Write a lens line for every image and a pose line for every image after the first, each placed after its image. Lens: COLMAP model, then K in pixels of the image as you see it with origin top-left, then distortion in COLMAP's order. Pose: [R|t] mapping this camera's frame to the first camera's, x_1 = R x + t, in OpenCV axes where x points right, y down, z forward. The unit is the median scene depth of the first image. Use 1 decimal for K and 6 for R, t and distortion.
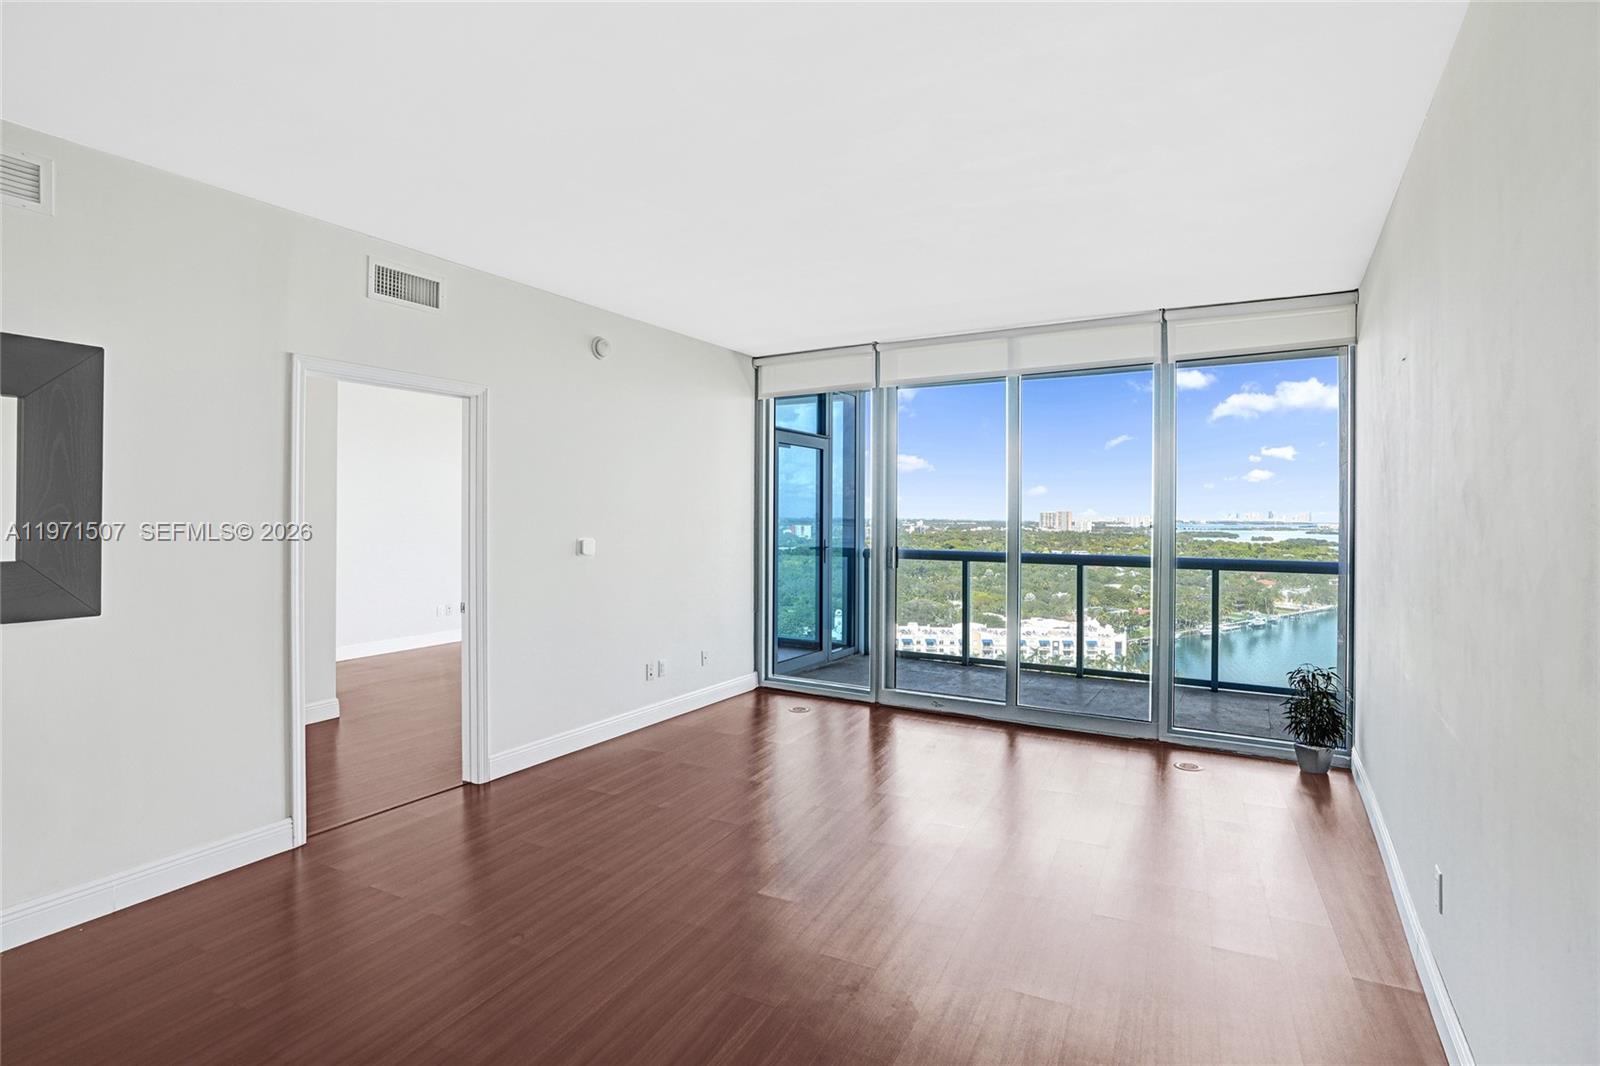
lens RADIAL K [[776.0, 0, 798.7], [0, 776.0, 512.0], [0, 0, 1]] dist [-0.053816, 0.027489]
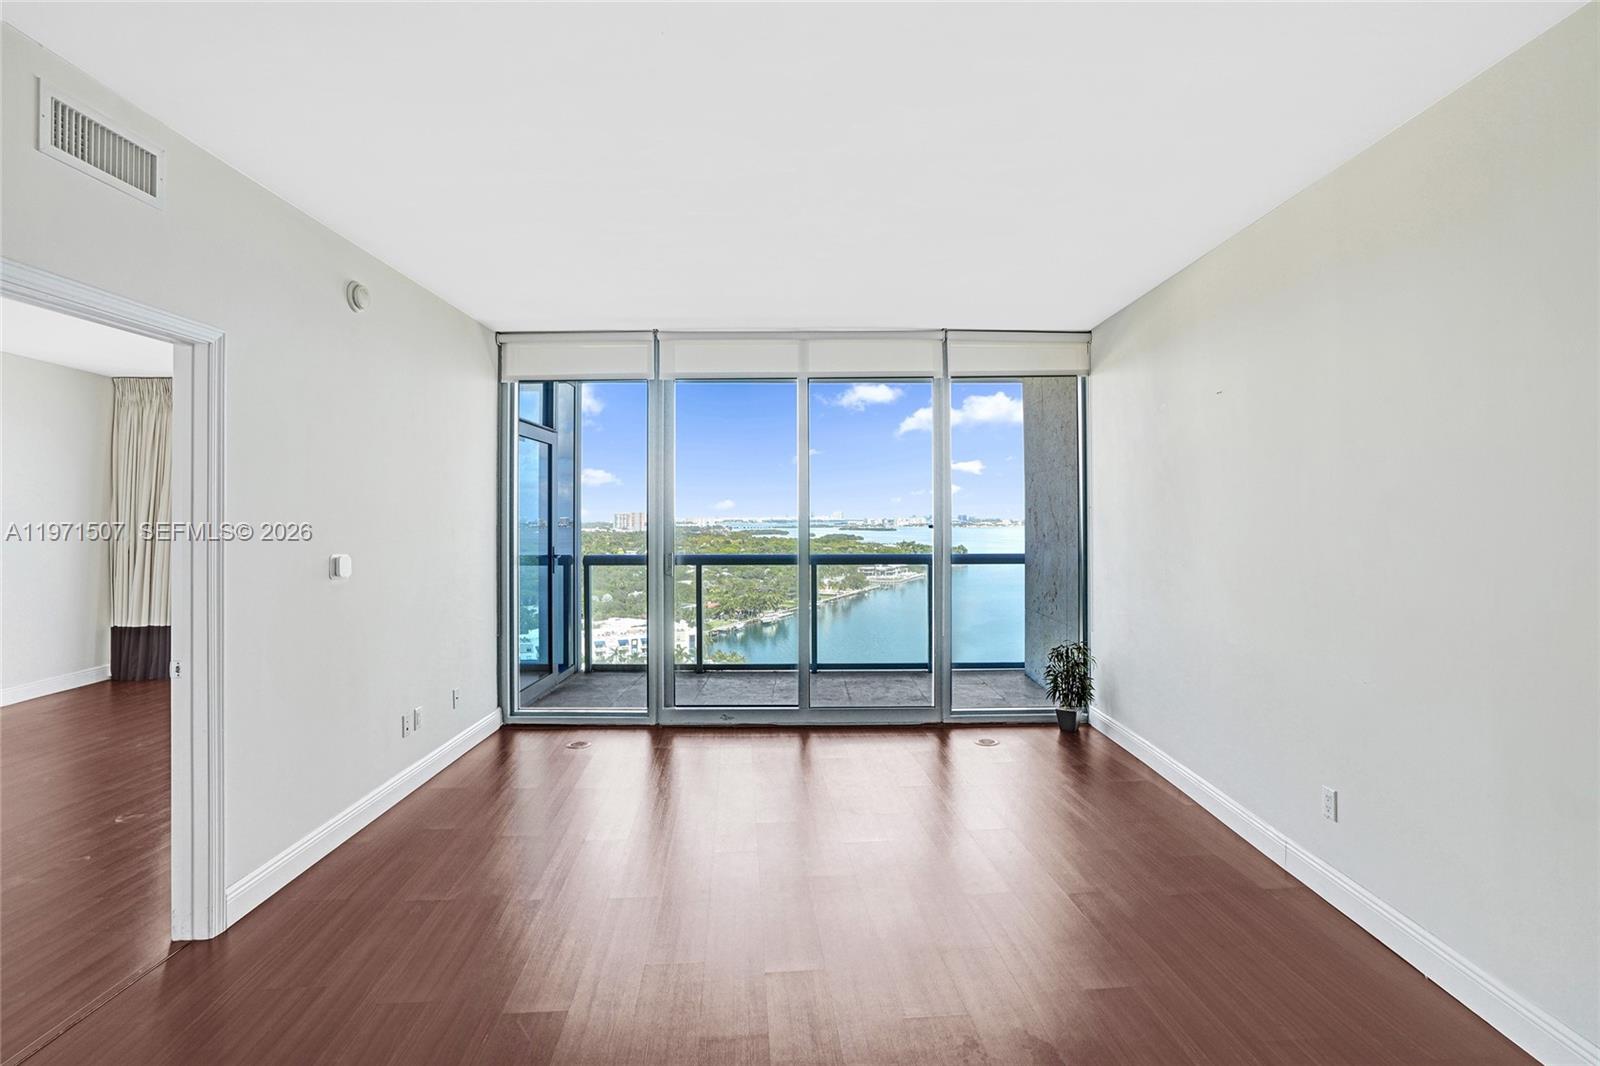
lens RADIAL K [[776.0, 0, 802.9], [0, 776.0, 498.3], [0, 0, 1]] dist [-0.053816, 0.027489]
pose [[0.853946, 0.003072, 0.520352, -0.184586], [0.006977, 0.999825, -0.017352, -0.002032], [-0.520314, 0.018449, 0.853775, 0.105852]]
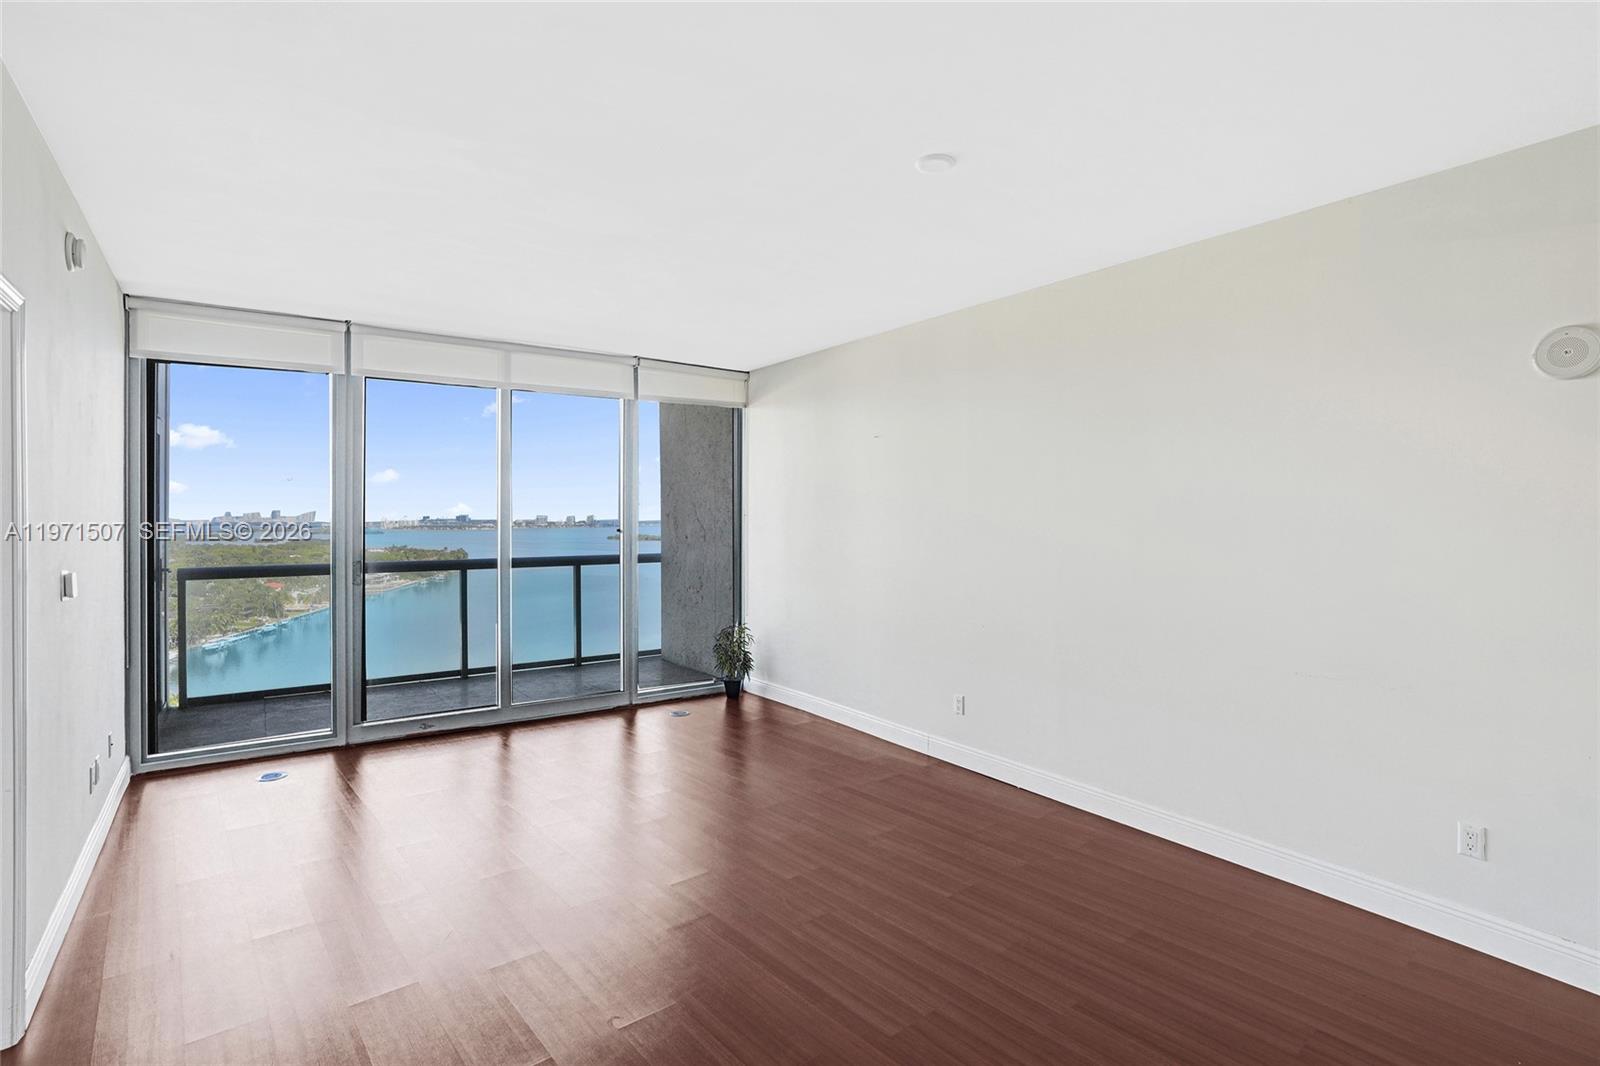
lens RADIAL K [[776.0, 0, 803.0], [0, 776.0, 506.1], [0, 0, 1]] dist [-0.053816, 0.027489]
pose [[0.389087, 0.007424, 0.921171, -0.388307], [0.000586, 0.999965, -0.008306, -0.006472], [-0.921201, 0.003771, 0.389069, 0.171717]]
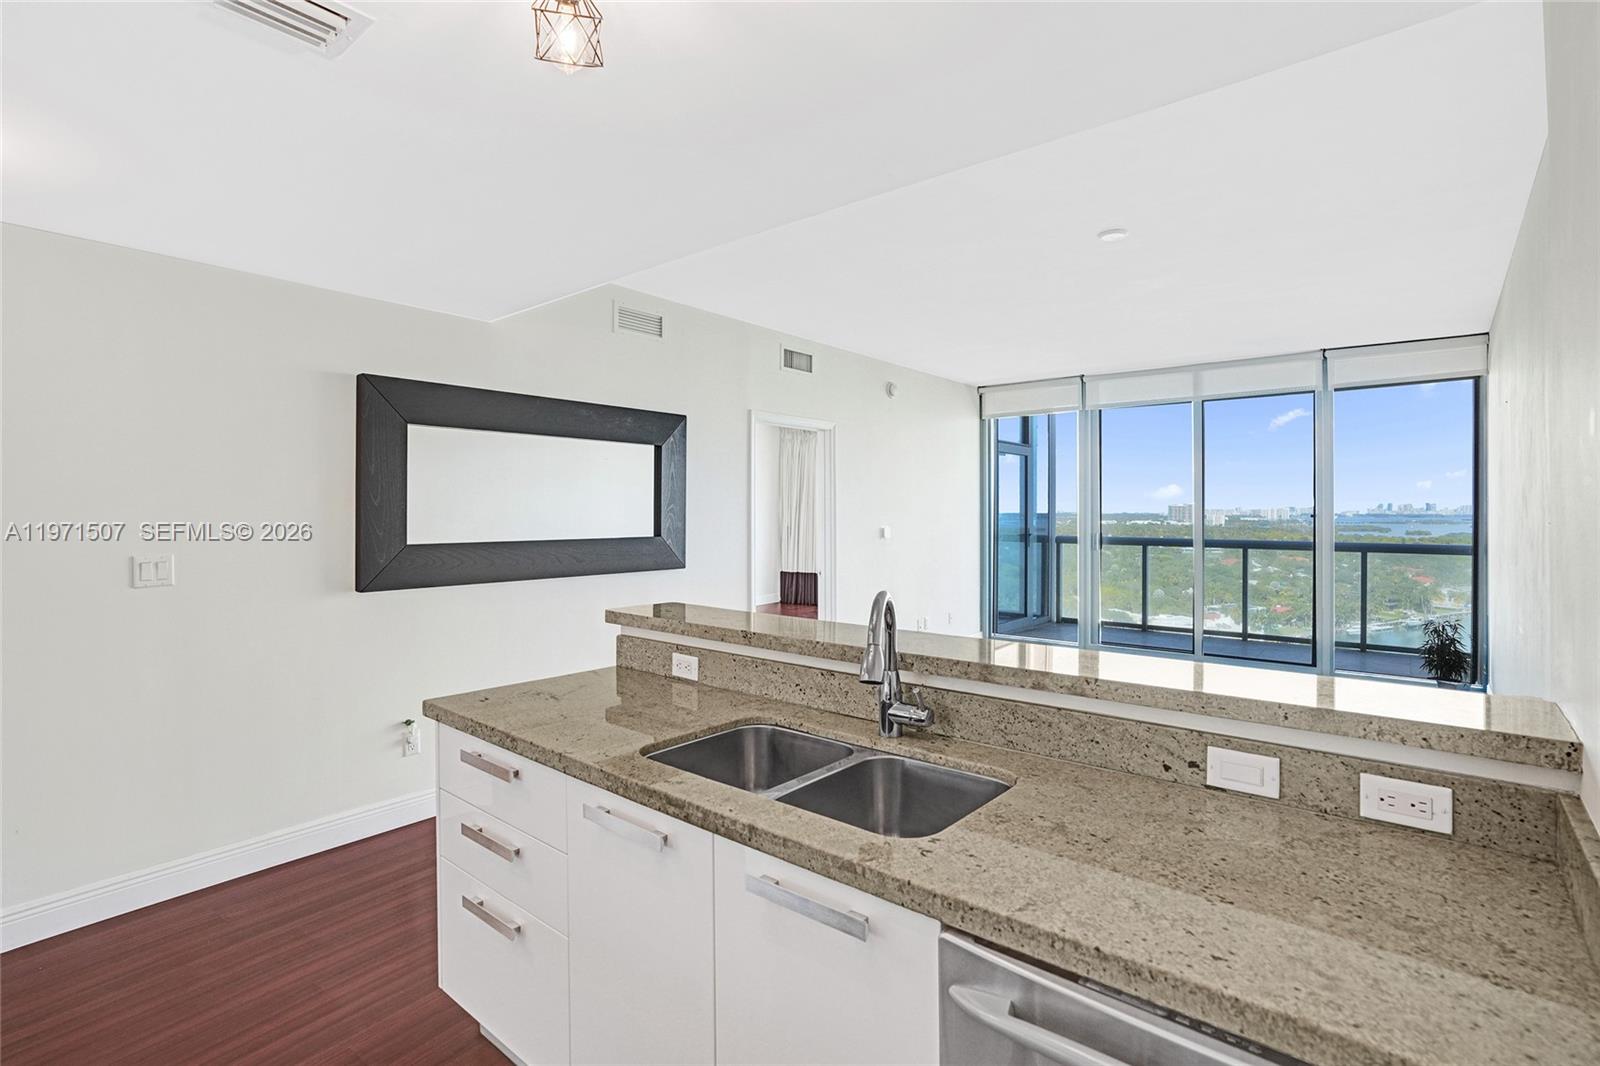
lens RADIAL K [[776.0, 0, 807.2], [0, 776.0, 517.7], [0, 0, 1]] dist [-0.053816, 0.027489]
pose [[0.991064, -0.005361, -0.133278, -0.151196], [0.007139, 0.999892, 0.012863, -0.000436], [0.133195, -0.013699, 0.990995, -0.272300]]
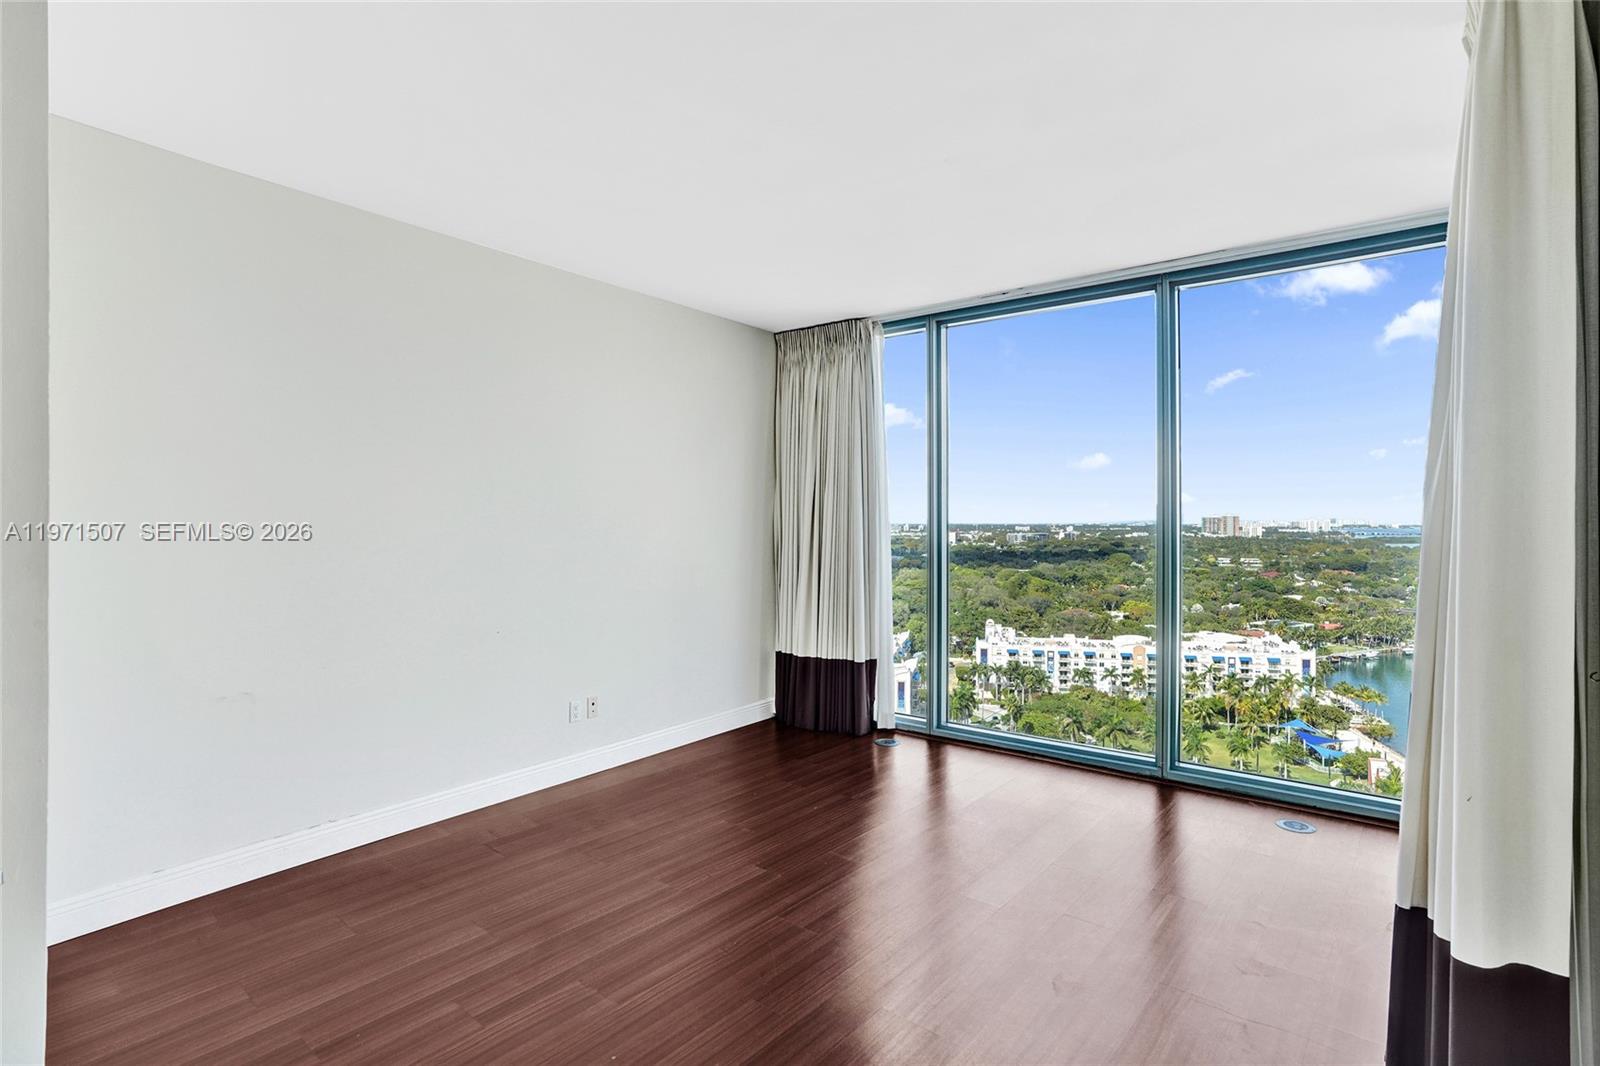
lens RADIAL K [[776.0, 0, 815.7], [0, 776.0, 527.7], [0, 0, 1]] dist [-0.053816, 0.027489]
pose [[0.988420, -0.003635, -0.151697, -0.286232], [0.005467, 0.999917, 0.011662, 0.017830], [0.151642, -0.012356, 0.988358, 0.668706]]
